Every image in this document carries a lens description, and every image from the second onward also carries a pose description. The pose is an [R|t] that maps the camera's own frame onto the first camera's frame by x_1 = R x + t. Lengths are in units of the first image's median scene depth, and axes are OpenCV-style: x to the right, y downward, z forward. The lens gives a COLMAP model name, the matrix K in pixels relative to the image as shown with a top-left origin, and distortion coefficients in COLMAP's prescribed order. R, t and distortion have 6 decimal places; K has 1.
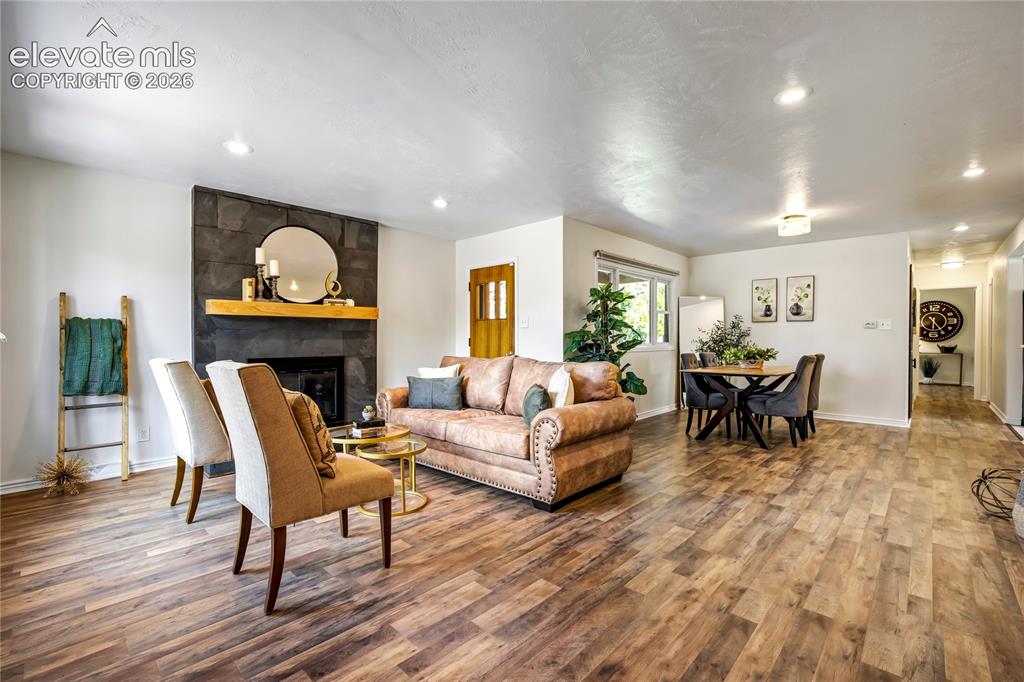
lens RADIAL K [[440.7, 0, 514.3], [0, 440.7, 340.3], [0, 0, 1]] dist [-0.022730, 0.008047]
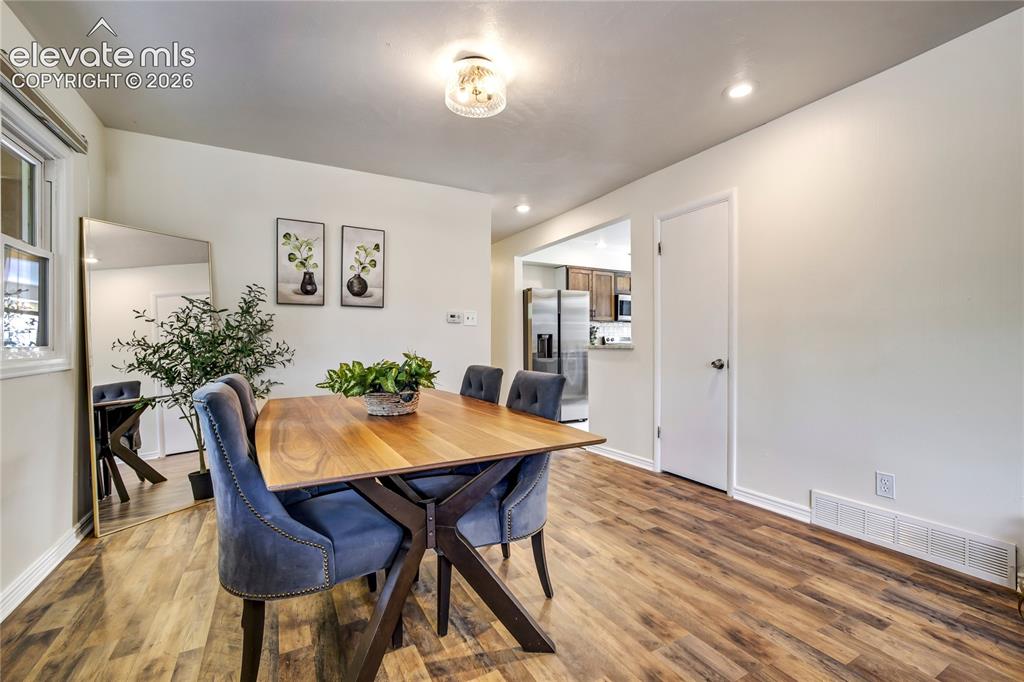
lens RADIAL K [[440.7, 0, 517.7], [0, 440.7, 346.3], [0, 0, 1]] dist [-0.022730, 0.008047]
pose [[0.295982, -0.012318, 0.955114, 0.220837], [0.006139, 0.999921, 0.010993, 0.001976], [-0.955174, 0.002609, 0.296034, 0.834200]]
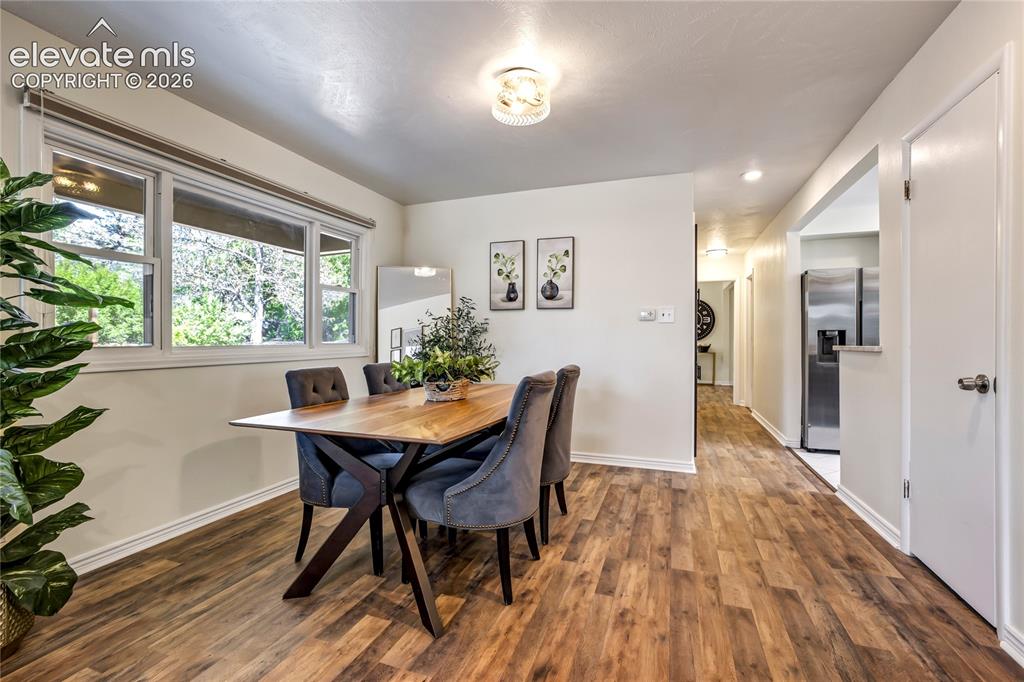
lens RADIAL K [[440.7, 0, 515.5], [0, 440.7, 338.4], [0, 0, 1]] dist [-0.022730, 0.008047]
pose [[0.913873, -0.001515, 0.405996, 0.446681], [0.003286, 0.999988, -0.003665, 0.000993], [-0.405986, 0.004683, 0.913867, 0.576563]]
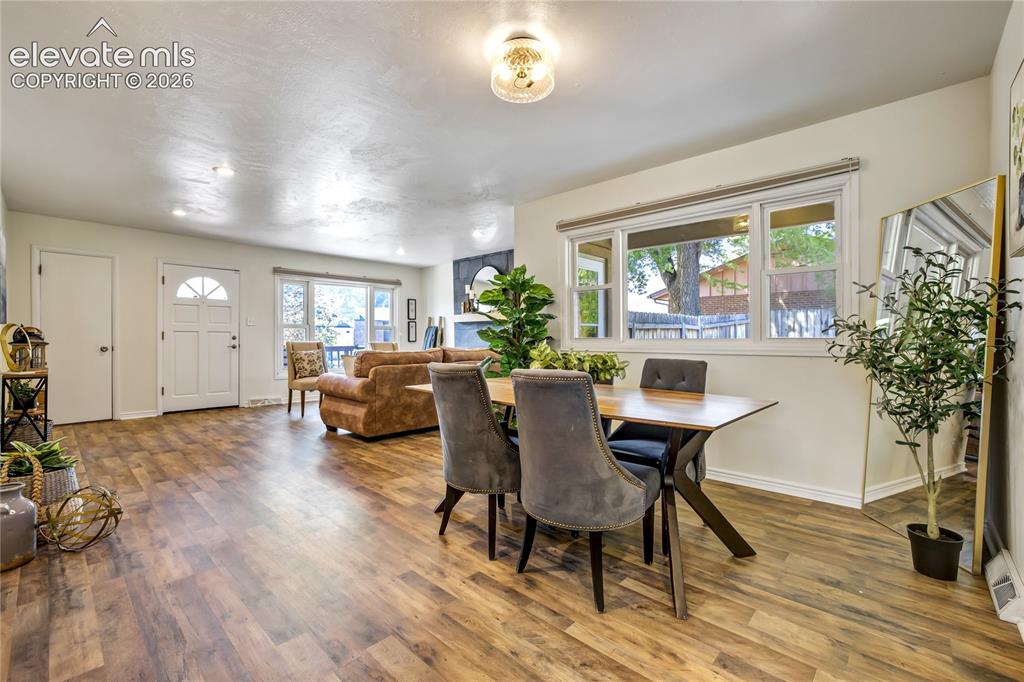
lens RADIAL K [[440.7, 0, 510.0], [0, 440.7, 338.2], [0, 0, 1]] dist [-0.022730, 0.008047]
pose [[0.011658, 0.004036, -0.999924, 1.085893], [-0.001569, 0.999991, 0.004018, 0.004058], [0.999931, 0.001522, 0.011664, 0.992933]]
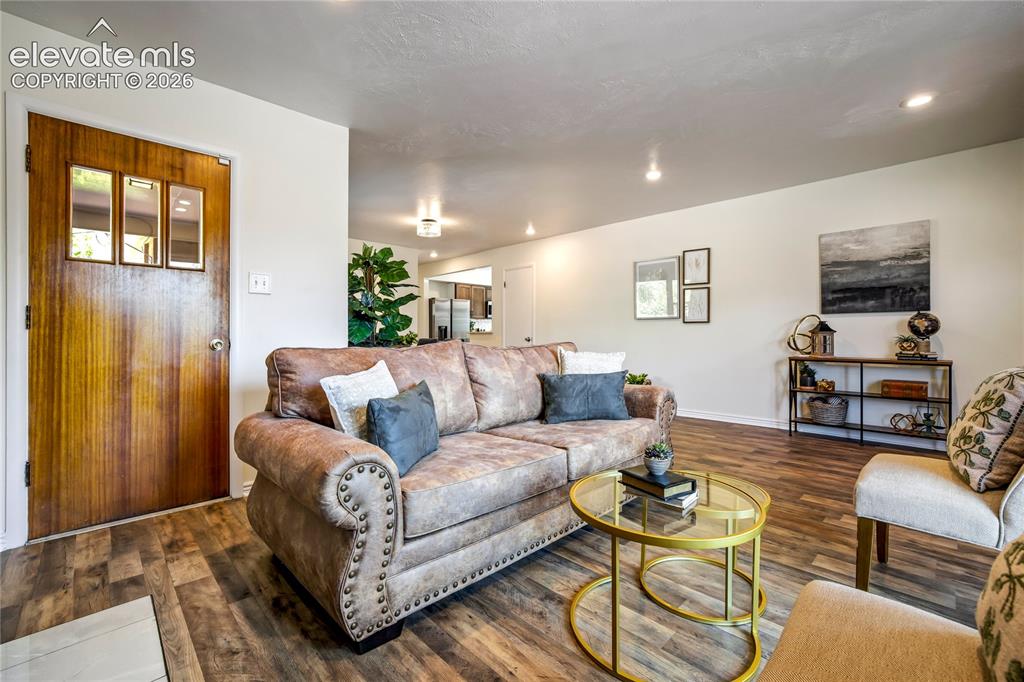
lens RADIAL K [[440.7, 0, 502.2], [0, 440.7, 333.6], [0, 0, 1]] dist [-0.022730, 0.008047]
pose [[0.056838, 0.003156, 0.998378, -0.527797], [0.000289, 0.999995, -0.003178, 0.022770], [-0.998383, 0.000469, 0.056837, 0.746392]]
